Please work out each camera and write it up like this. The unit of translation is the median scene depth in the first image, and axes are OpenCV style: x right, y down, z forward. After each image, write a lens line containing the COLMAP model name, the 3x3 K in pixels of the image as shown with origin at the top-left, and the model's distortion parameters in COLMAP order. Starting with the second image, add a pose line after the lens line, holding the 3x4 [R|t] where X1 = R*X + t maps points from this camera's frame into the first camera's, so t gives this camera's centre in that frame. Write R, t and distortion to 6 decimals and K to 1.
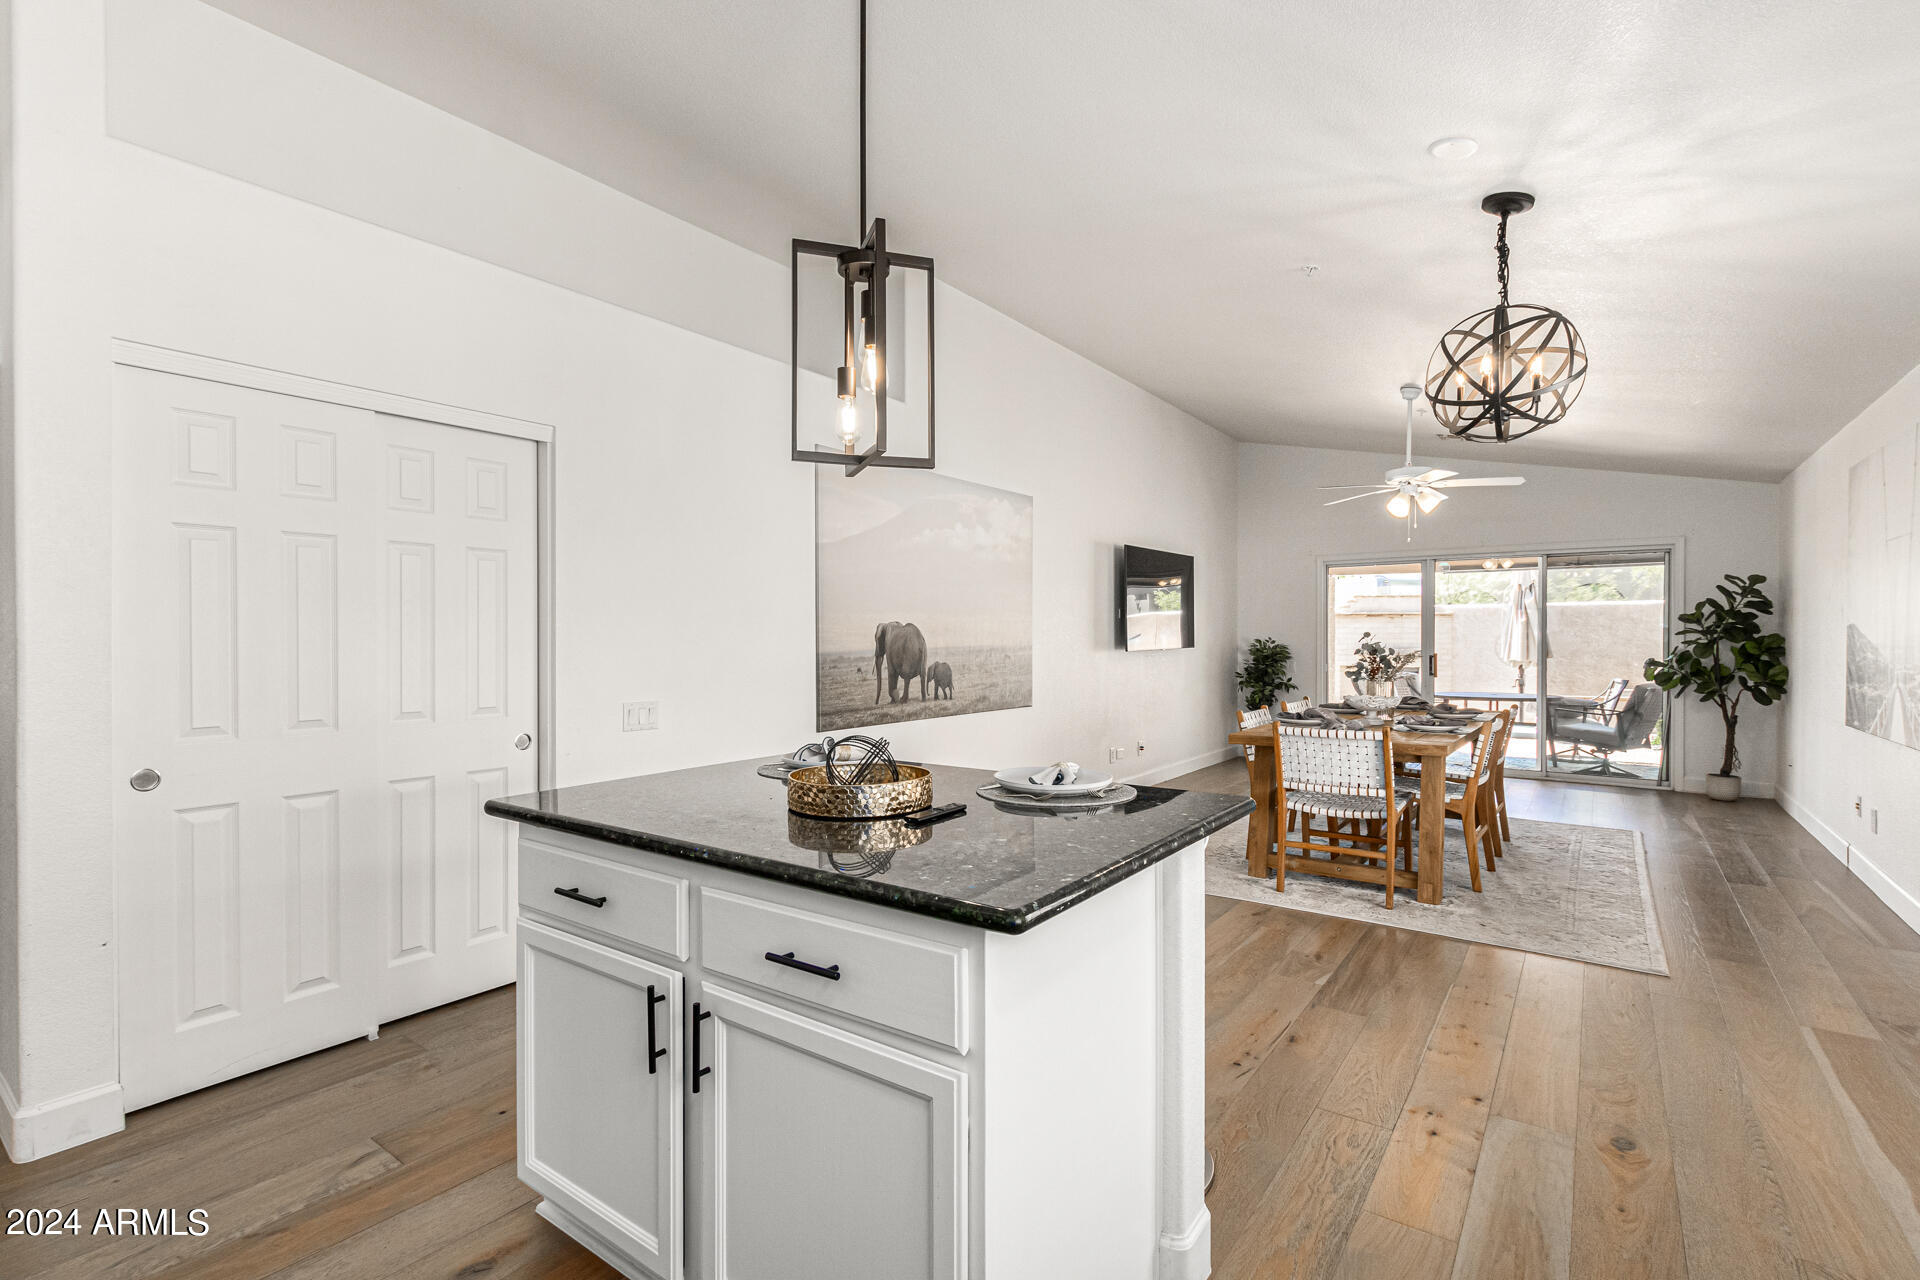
lens RADIAL K [[882.5, 0, 946.7], [0, 882.5, 647.6], [0, 0, 1]] dist [0.005382, -0.002883]
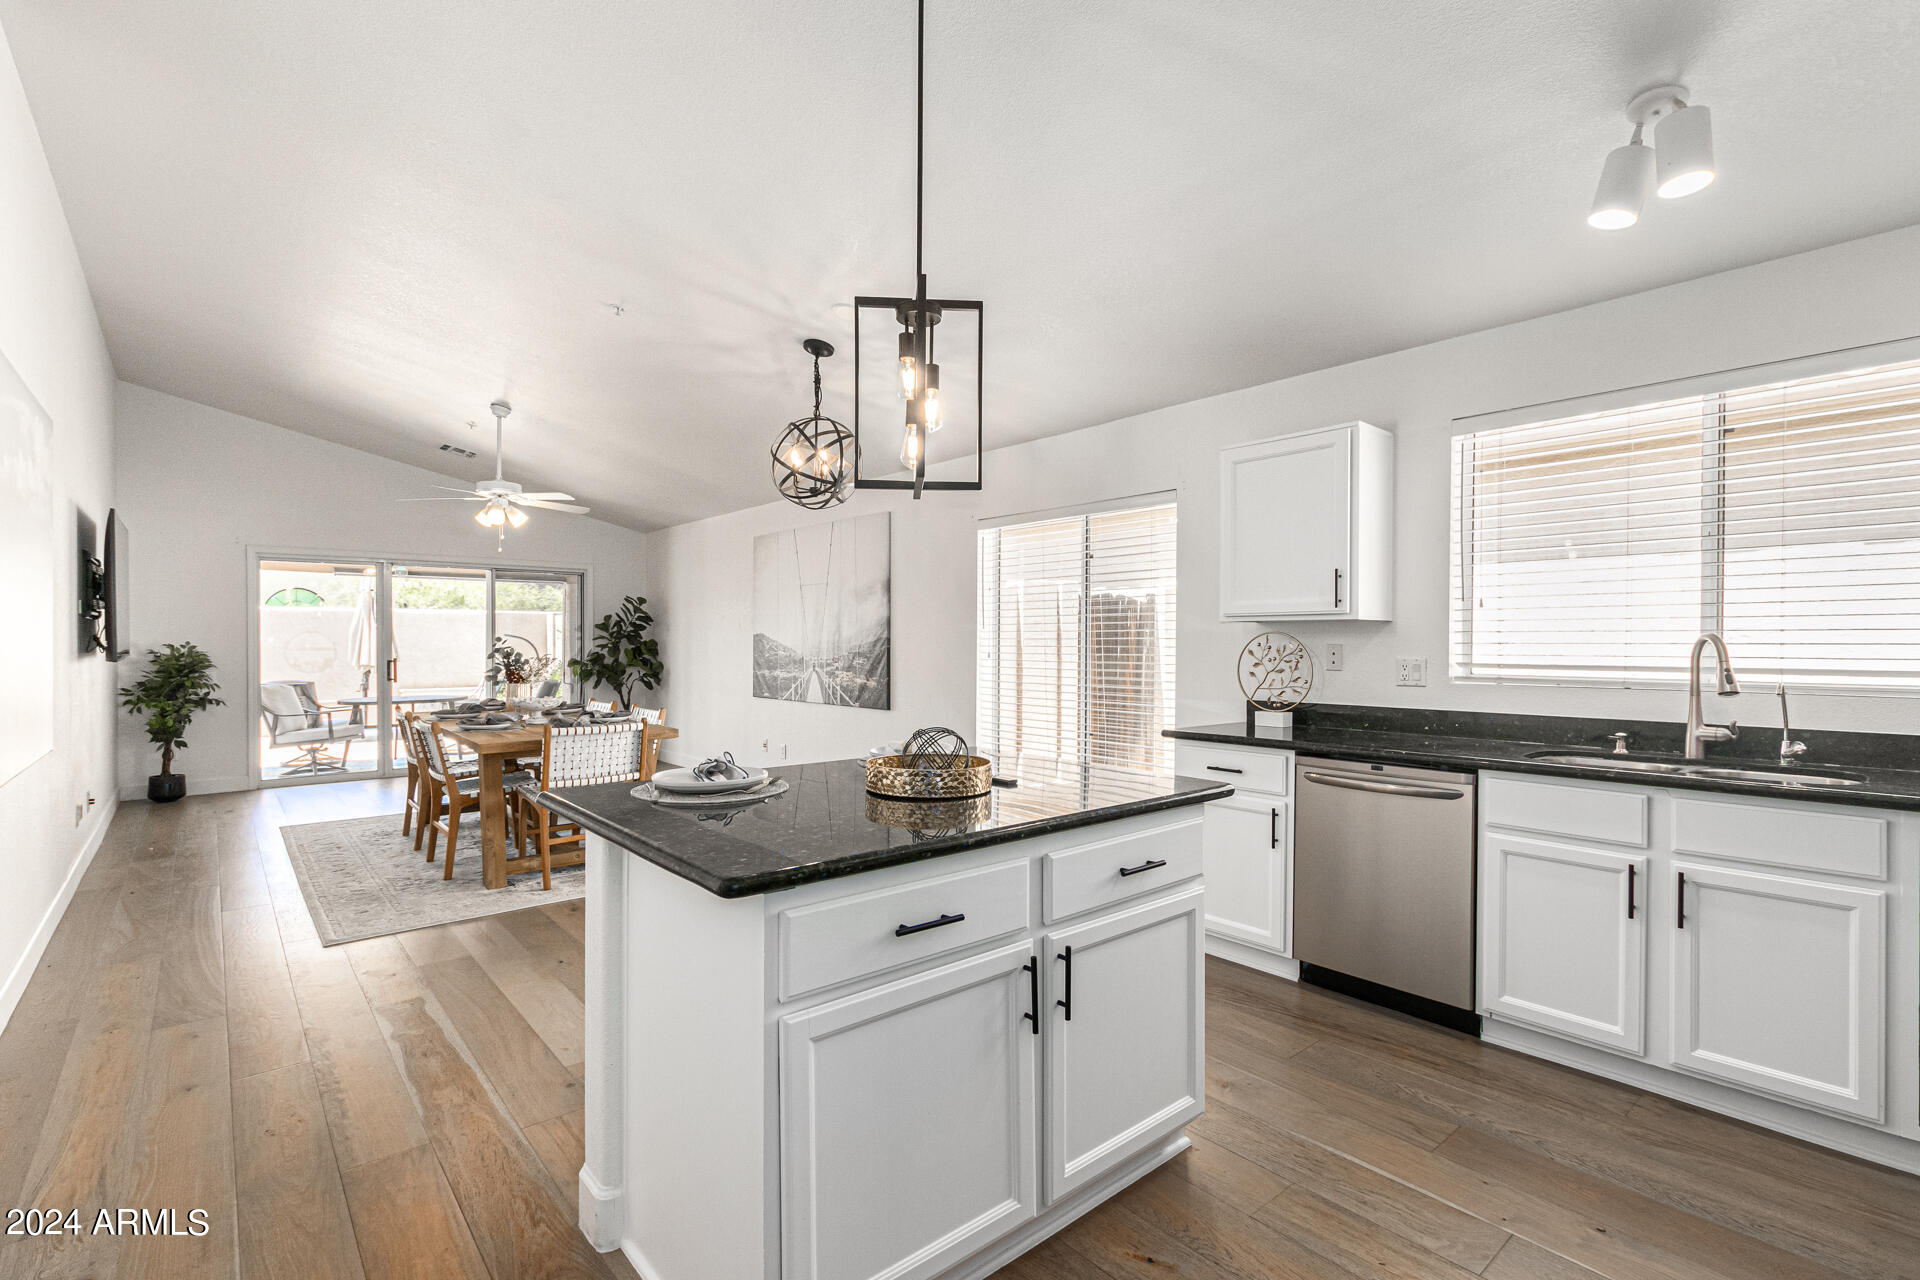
lens RADIAL K [[882.5, 0, 965.0], [0, 882.5, 646.9], [0, 0, 1]] dist [0.005382, -0.002883]
pose [[0.215294, -0.004584, 0.976539, -0.417593], [0.010159, 0.999945, 0.002454, -0.002547], [-0.976496, 0.009393, 0.215329, 0.245957]]
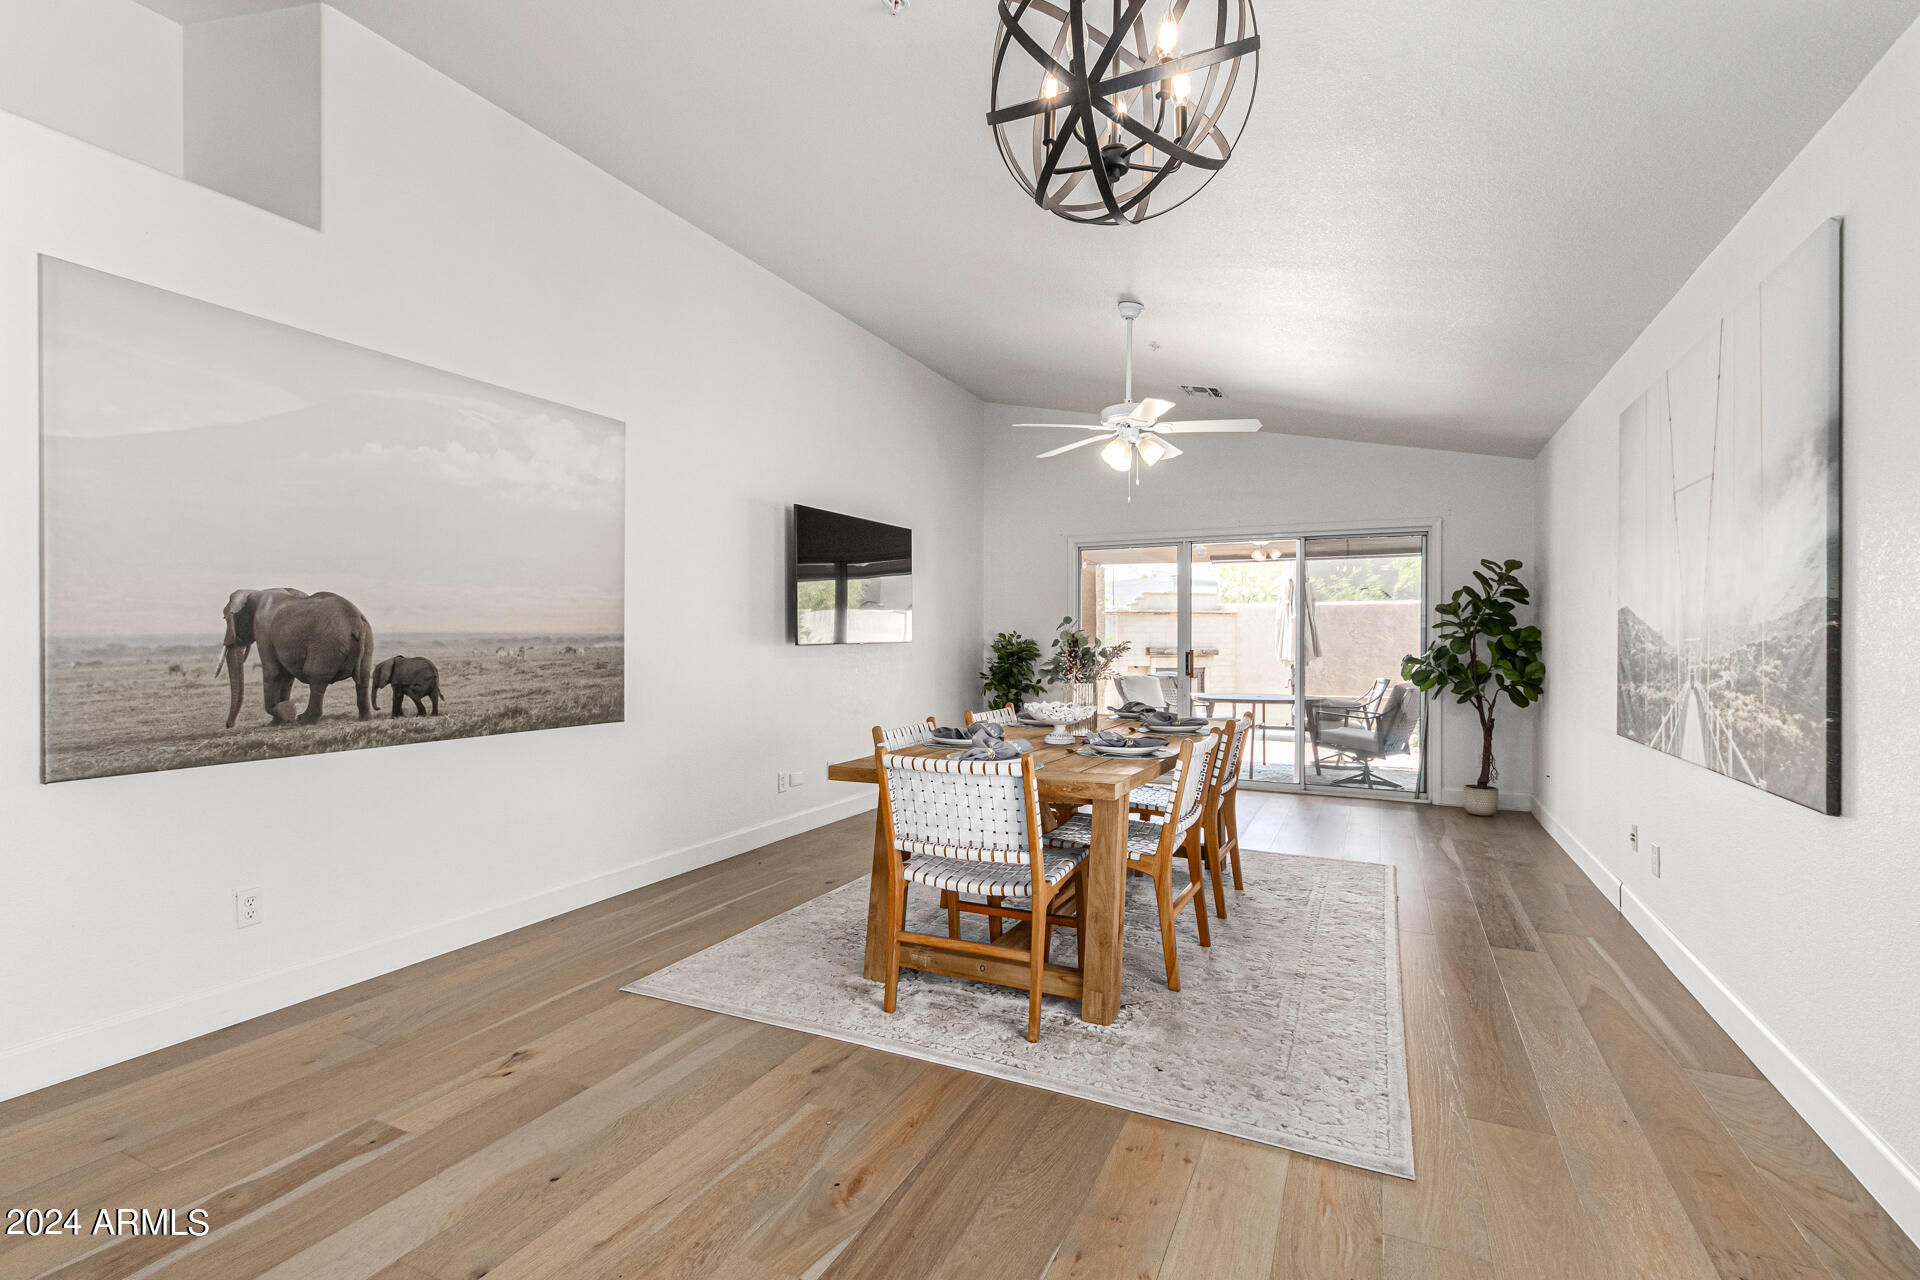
lens RADIAL K [[882.5, 0, 955.9], [0, 882.5, 645.4], [0, 0, 1]] dist [0.005382, -0.002883]
pose [[0.981922, 0.002084, 0.189277, 0.244485], [-0.001115, 0.999986, -0.005227, 0.010545], [-0.189285, 0.004922, 0.981910, 0.288699]]
